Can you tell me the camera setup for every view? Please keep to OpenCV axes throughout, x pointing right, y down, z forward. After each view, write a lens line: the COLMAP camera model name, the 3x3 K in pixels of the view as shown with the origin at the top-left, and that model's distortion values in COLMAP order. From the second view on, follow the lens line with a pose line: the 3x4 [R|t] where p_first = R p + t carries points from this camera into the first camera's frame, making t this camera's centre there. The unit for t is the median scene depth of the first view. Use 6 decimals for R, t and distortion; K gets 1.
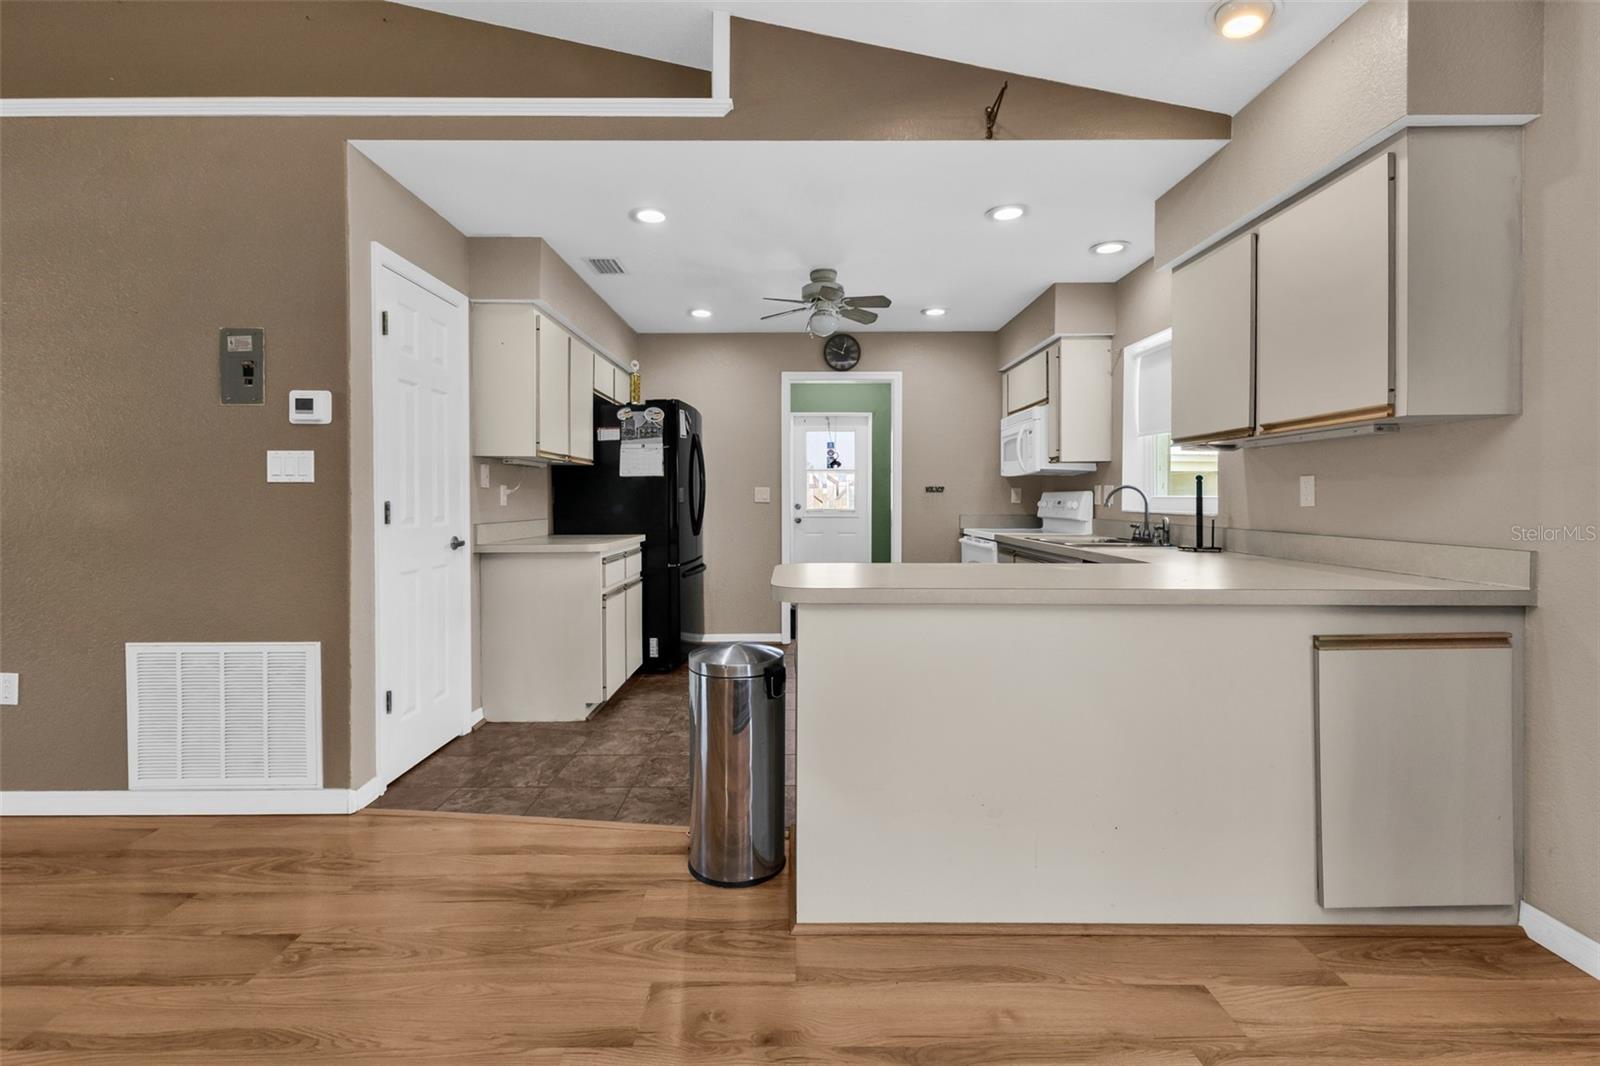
lens RADIAL K [[710.5, 0, 793.5], [0, 710.5, 498.9], [0, 0, 1]] dist [0.012146, -0.002528]
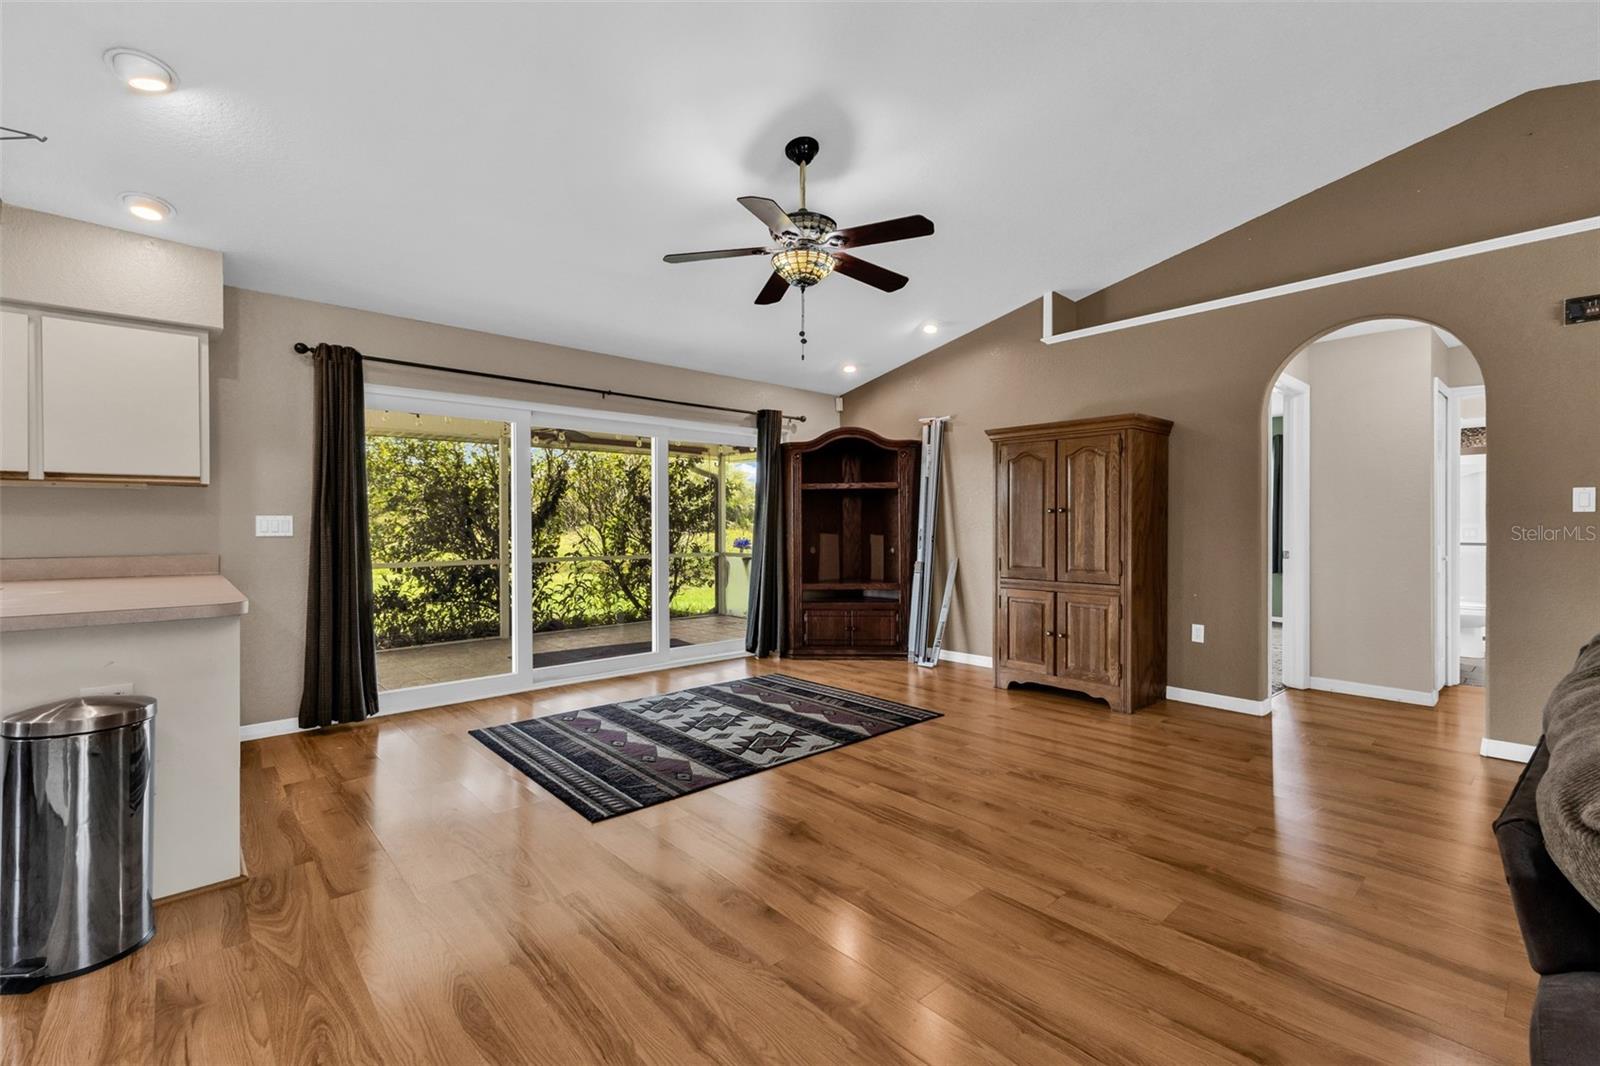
lens RADIAL K [[710.5, 0, 811.1], [0, 710.5, 523.3], [0, 0, 1]] dist [0.012146, -0.002528]
pose [[-0.675516, 0.002704, 0.737340, -0.667099], [0.003817, 0.999993, -0.000171, -0.003907], [-0.737335, 0.002699, -0.675521, 0.468065]]
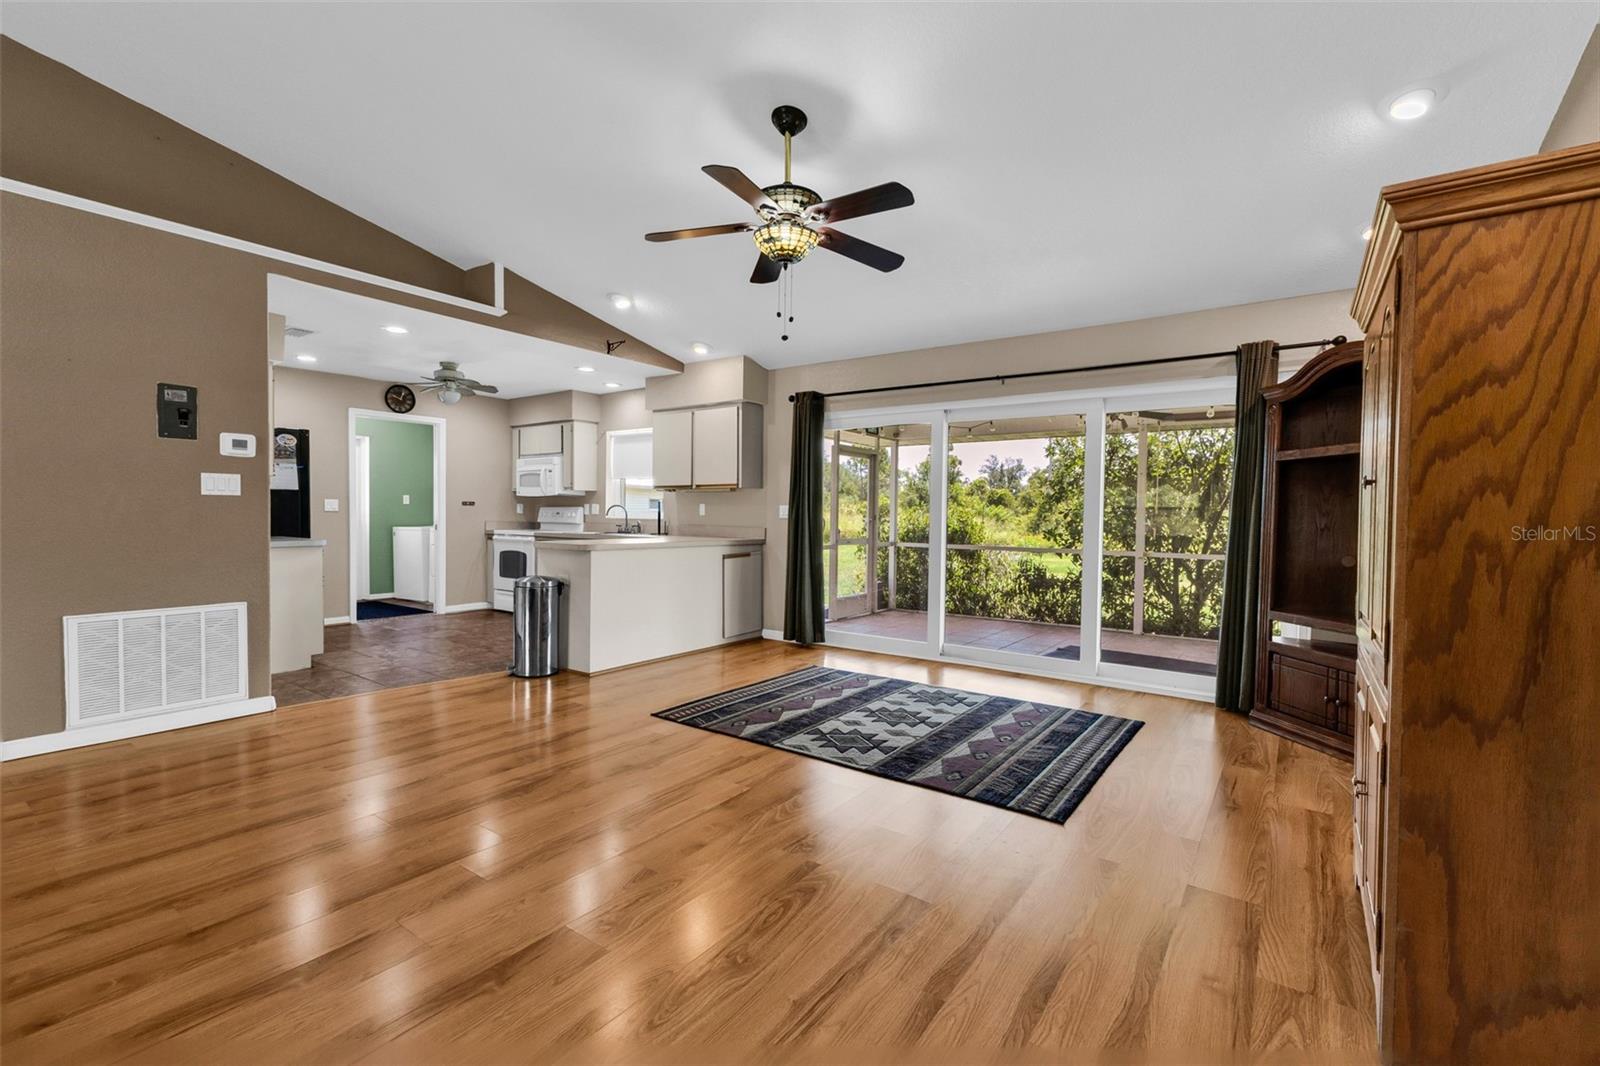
lens RADIAL K [[695.7, 0, 799.7], [0, 695.7, 531.9], [0, 0, 1]] dist [0.012109, -0.003471]
pose [[0.586160, -0.014295, 0.810069, -0.674198], [-0.010979, 0.999612, 0.025584, 0.001127], [-0.810121, -0.023891, 0.585776, -0.463166]]
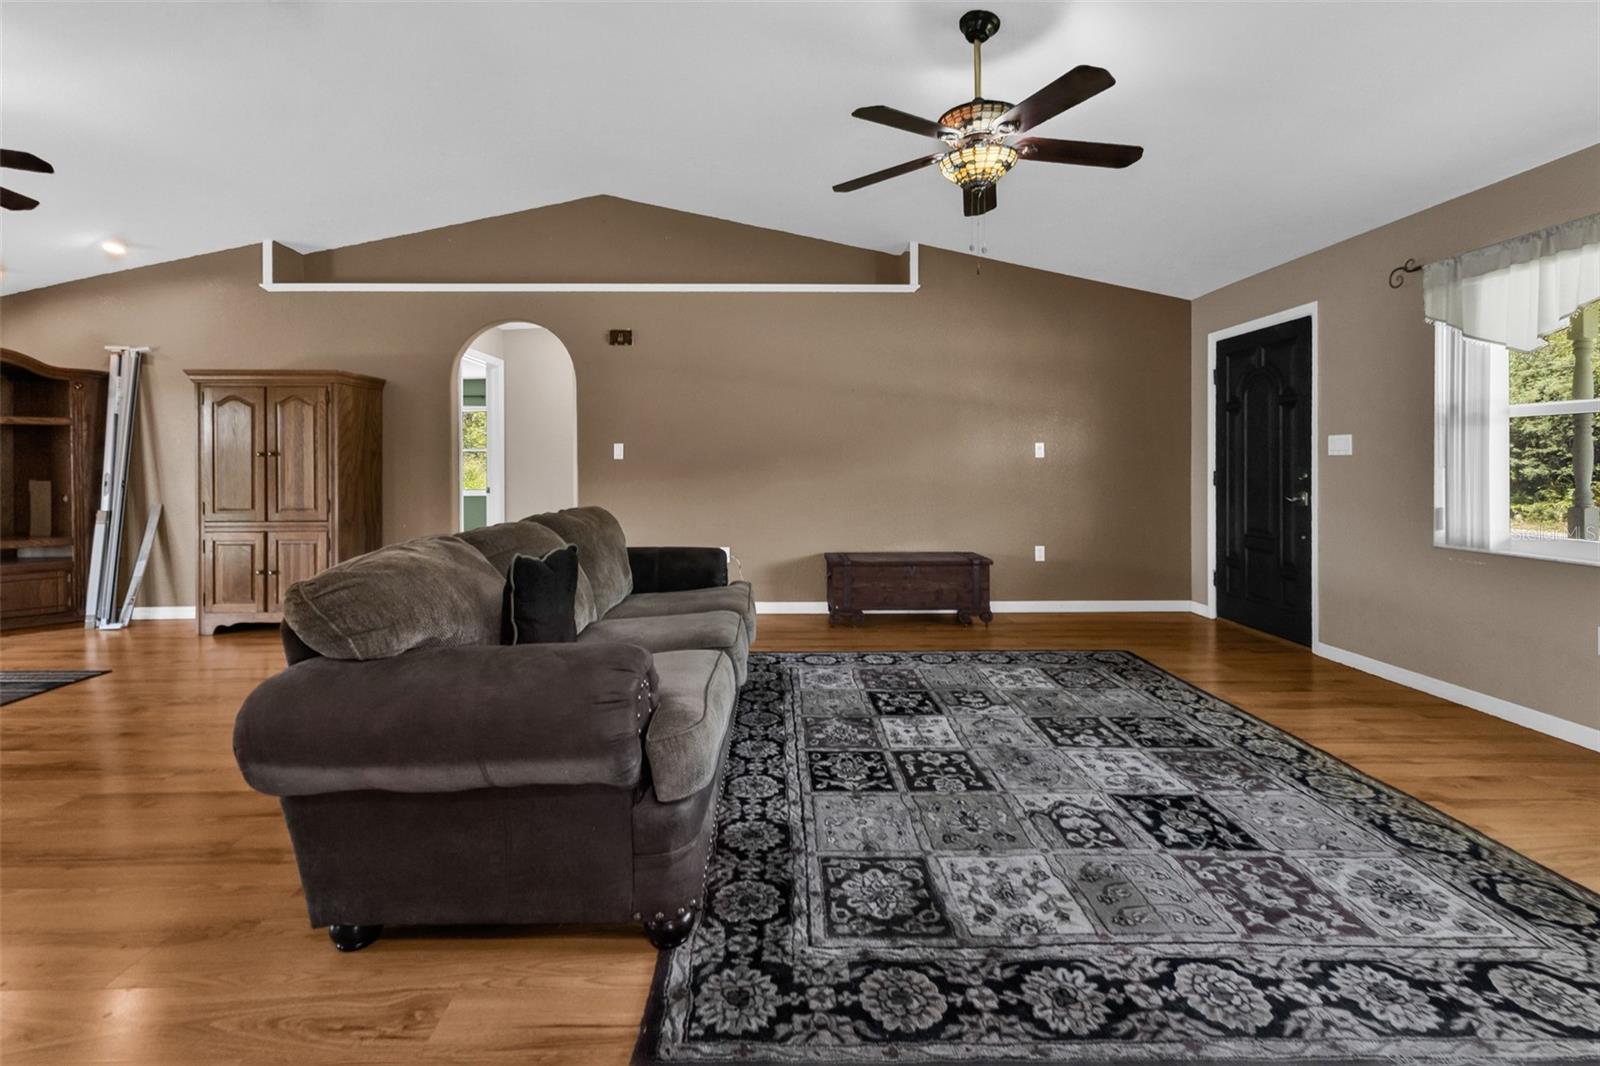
lens RADIAL K [[710.5, 0, 779.5], [0, 710.5, 465.8], [0, 0, 1]] dist [0.012146, -0.002528]
pose [[-0.999829, 0.003904, -0.018088, -0.907416], [0.003849, 0.999988, 0.003052, -0.003561], [0.018099, 0.002982, -0.999832, 0.609044]]
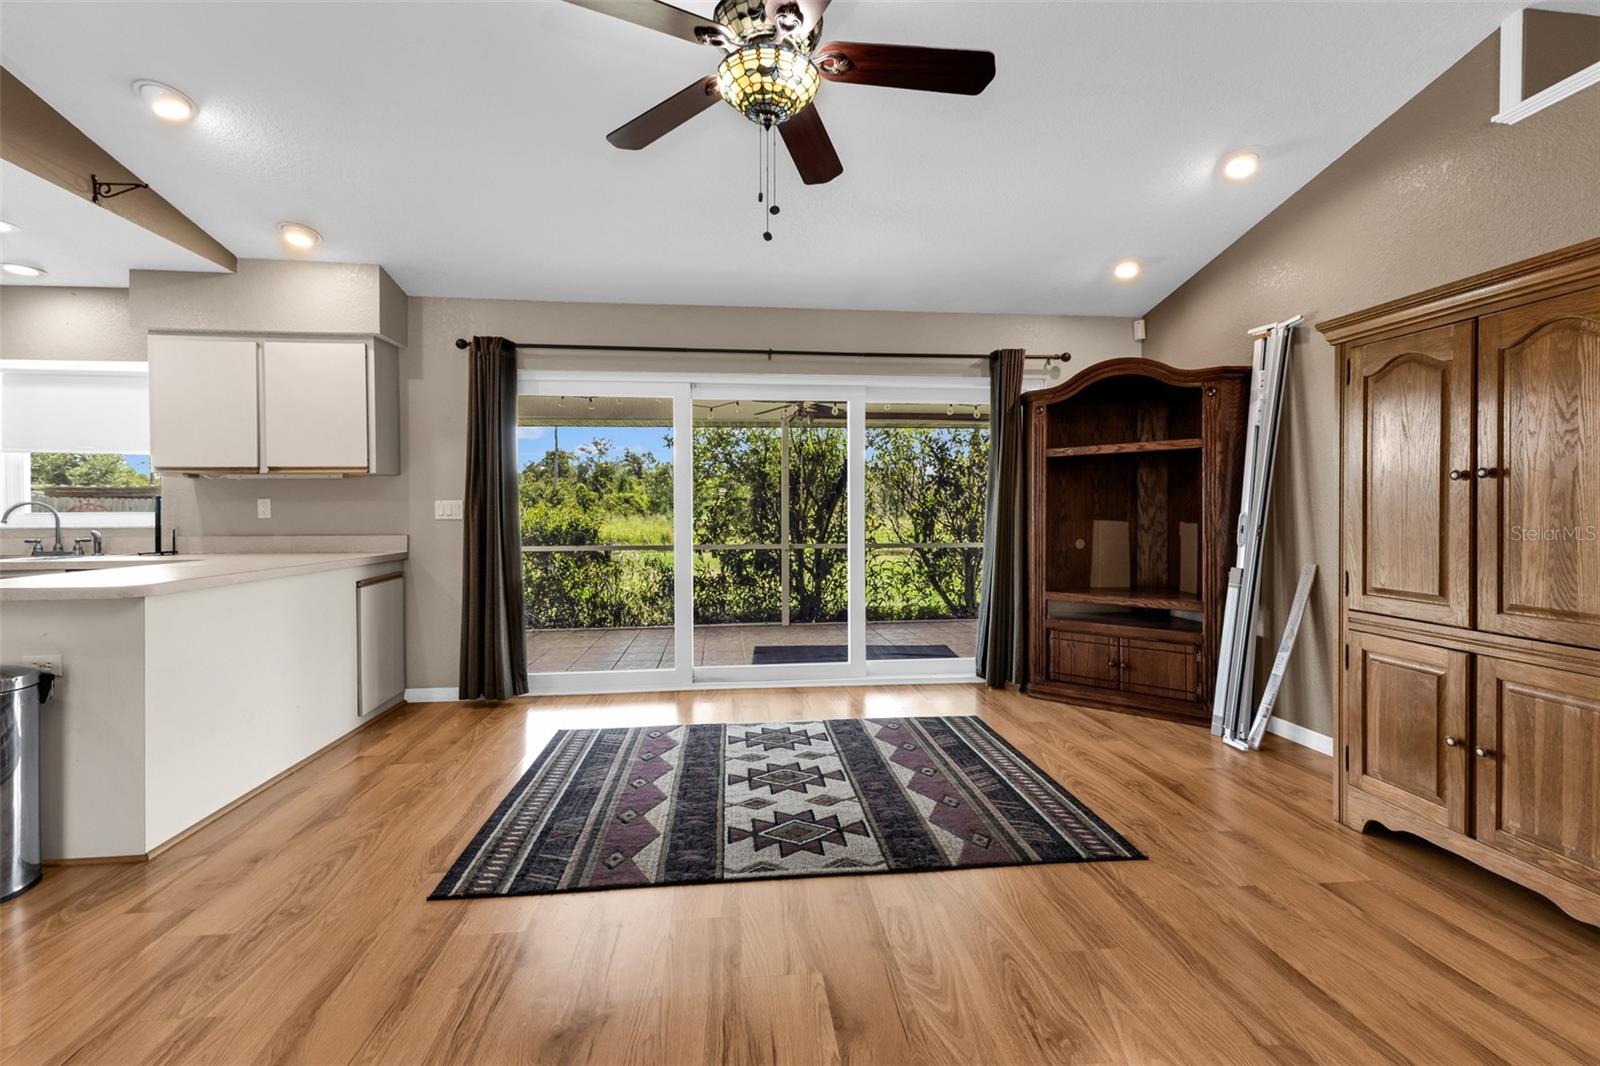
lens RADIAL K [[710.5, 0, 790.6], [0, 710.5, 518.9], [0, 0, 1]] dist [0.012146, -0.002528]
pose [[-0.097348, -0.010991, 0.995190, -0.570211], [0.005631, 0.999917, 0.011594, 0.000392], [-0.995234, 0.006732, -0.097278, -0.001647]]
